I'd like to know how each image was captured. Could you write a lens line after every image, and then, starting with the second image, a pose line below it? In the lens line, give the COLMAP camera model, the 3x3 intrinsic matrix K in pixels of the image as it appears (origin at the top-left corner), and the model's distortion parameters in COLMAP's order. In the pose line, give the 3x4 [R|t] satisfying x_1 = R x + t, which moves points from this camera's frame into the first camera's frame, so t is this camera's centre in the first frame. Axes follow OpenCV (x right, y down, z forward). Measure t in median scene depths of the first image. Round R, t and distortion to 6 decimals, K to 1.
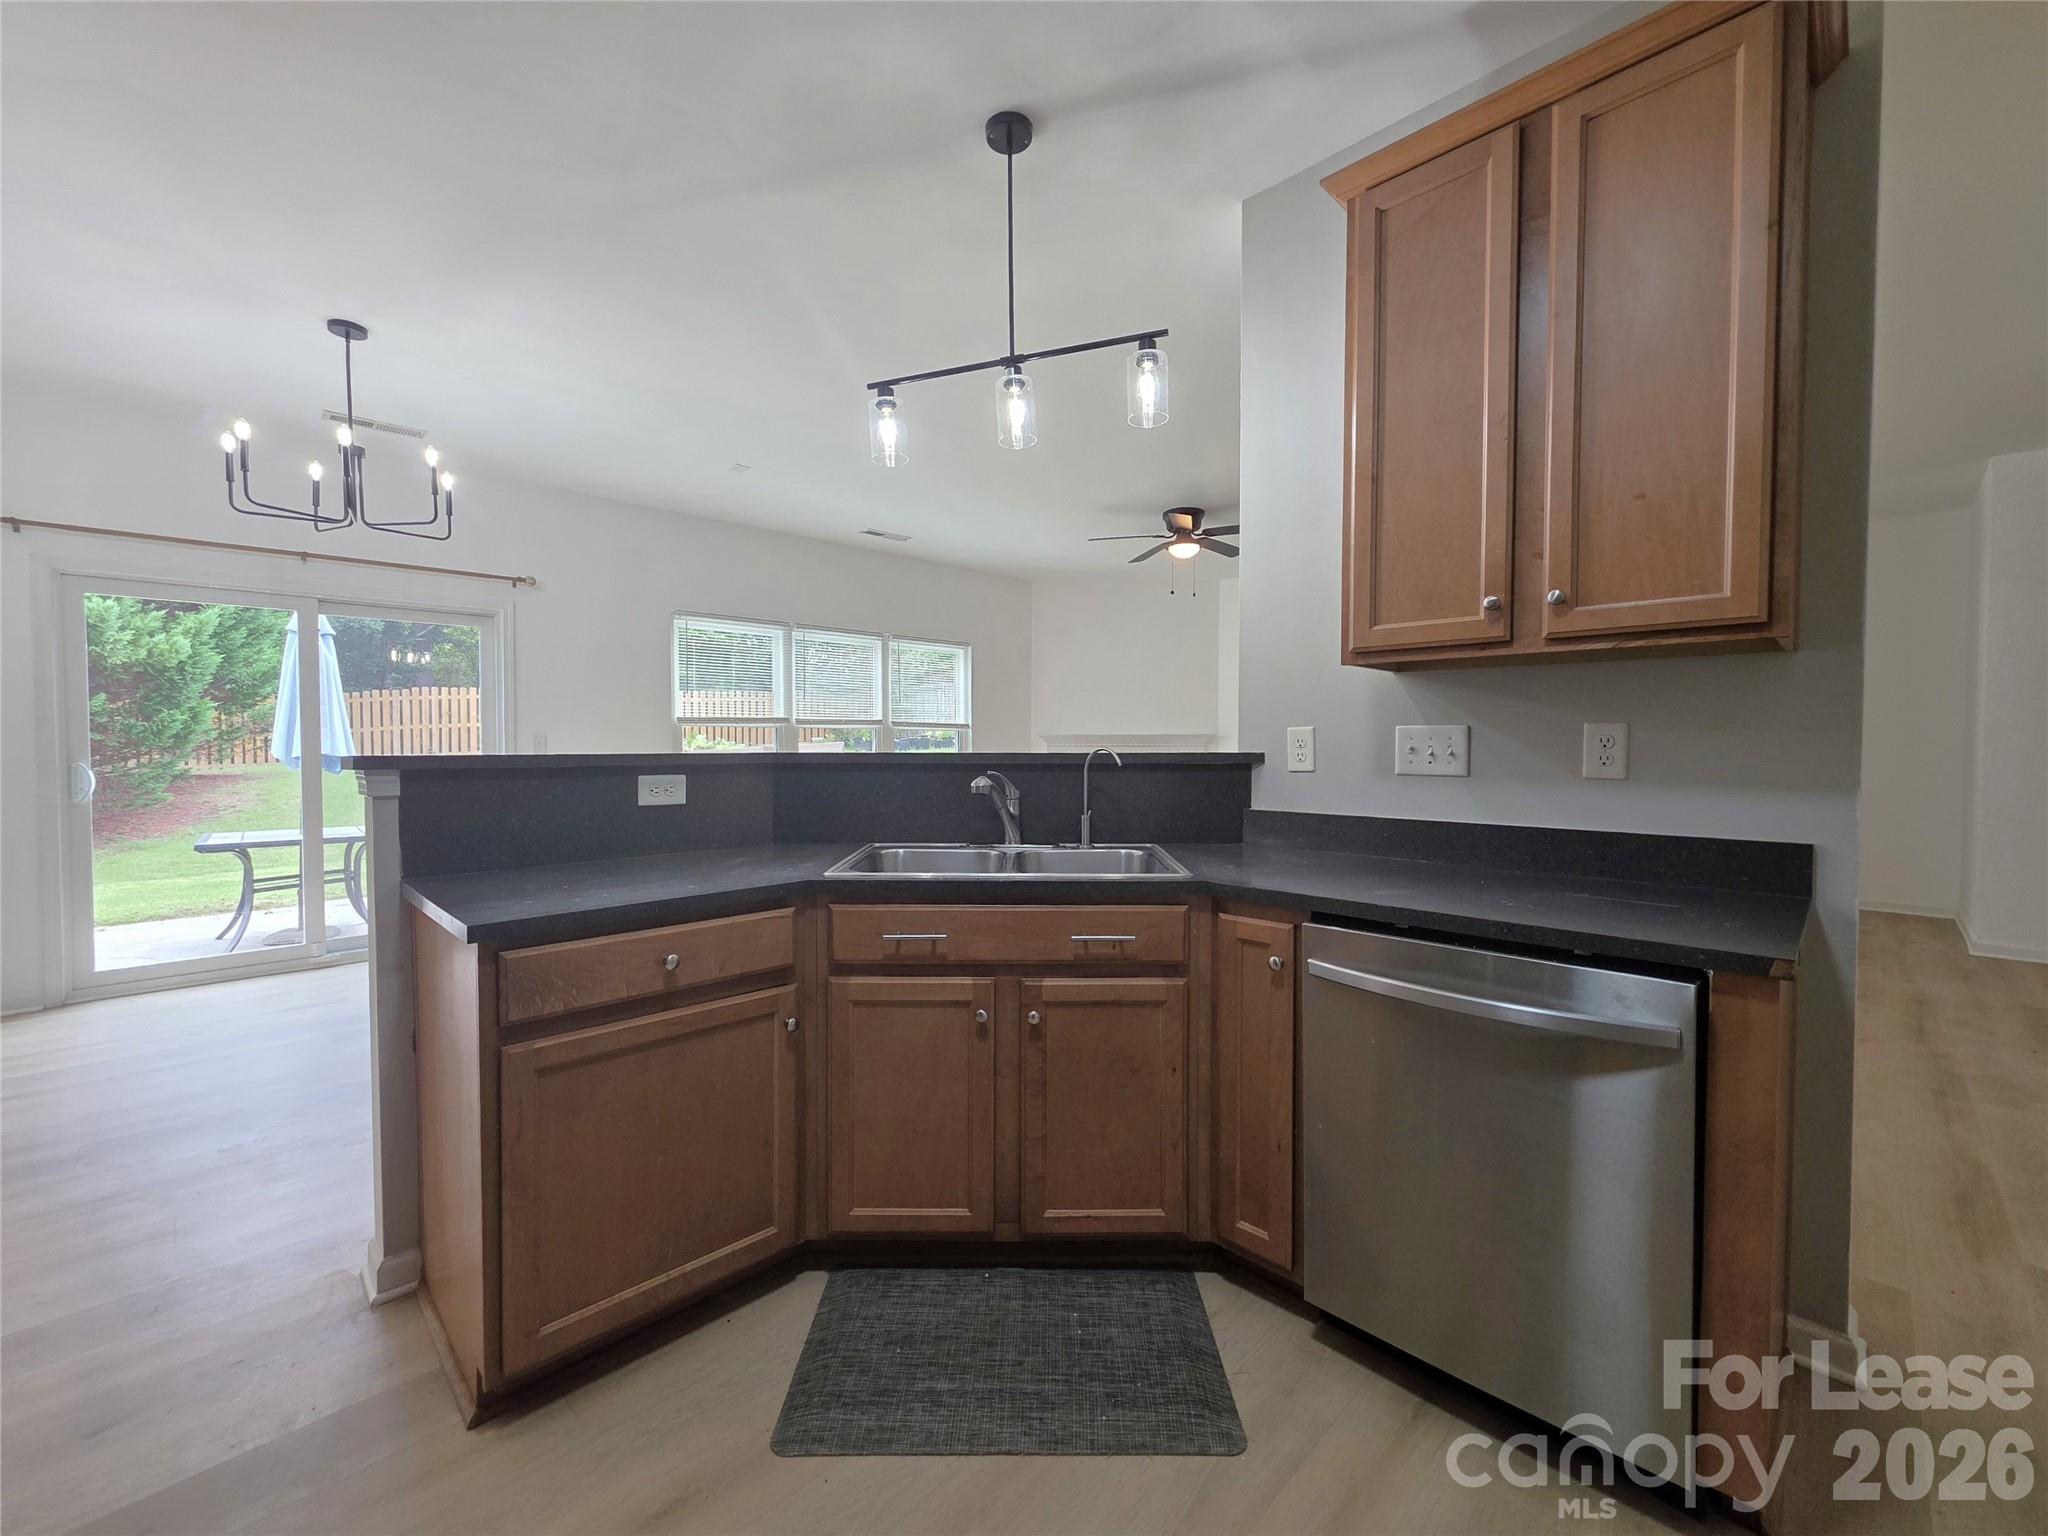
lens RADIAL K [[832.1, 0, 1020.9], [0, 832.1, 766.2], [0, 0, 1]] dist [-0.000299, 0.000168]
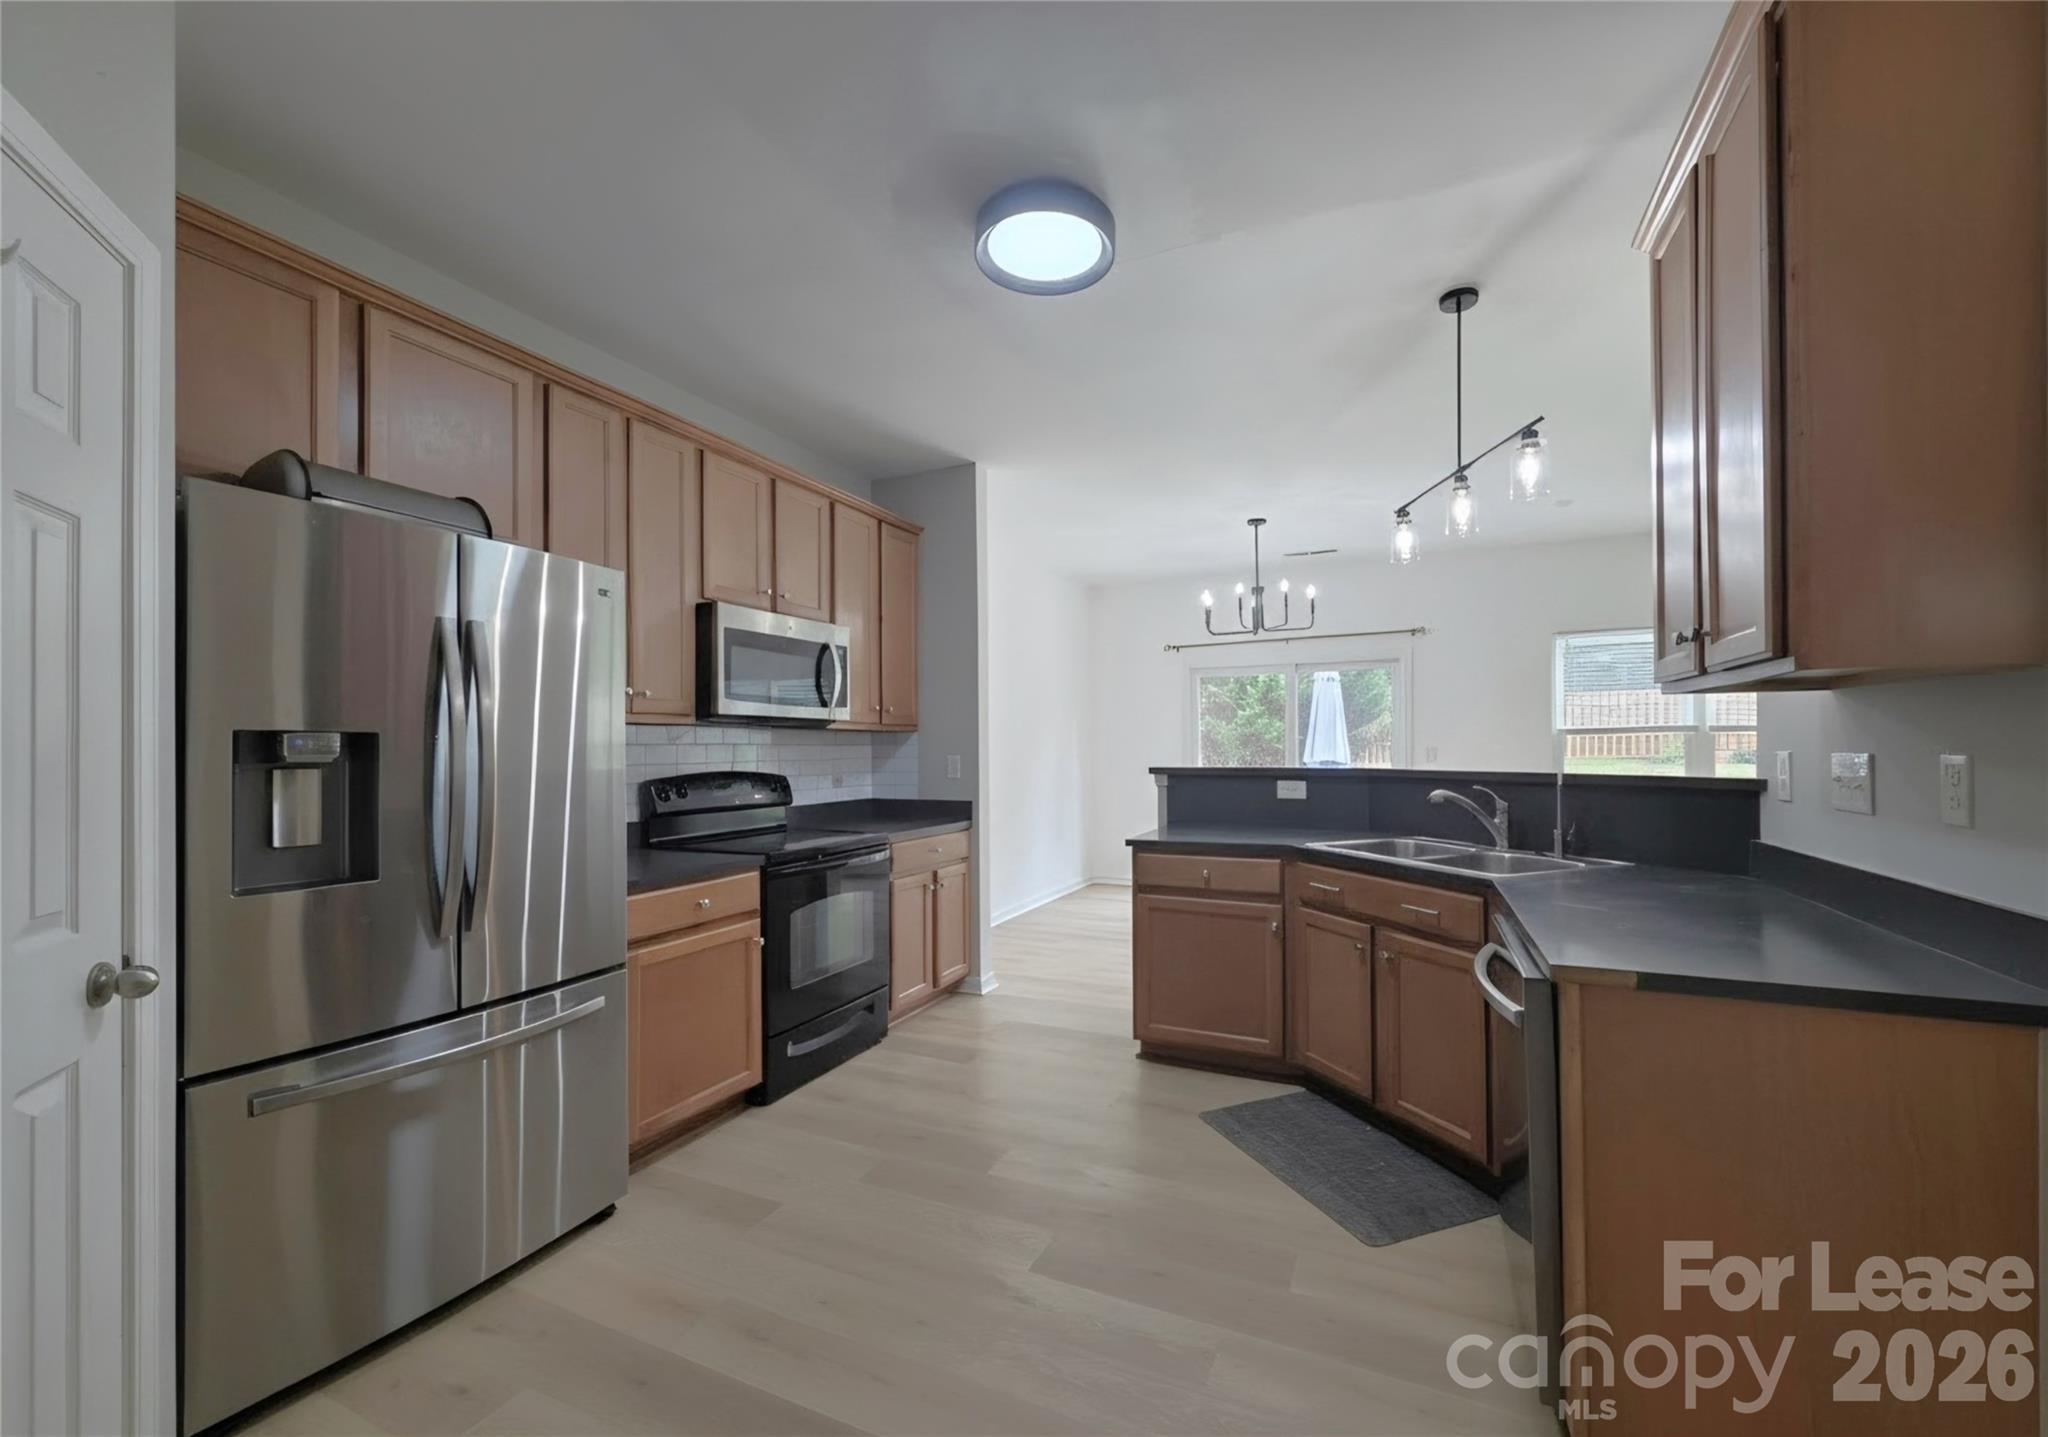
lens RADIAL K [[813.1, 0, 1027.0], [0, 813.1, 734.4], [0, 0, 1]] dist [-0.002153, -0.000071]
pose [[0.354655, -0.018646, -0.934811, 0.897444], [-0.018674, 0.999460, -0.027020, -0.027428], [0.934811, 0.027039, 0.354115, -0.074655]]
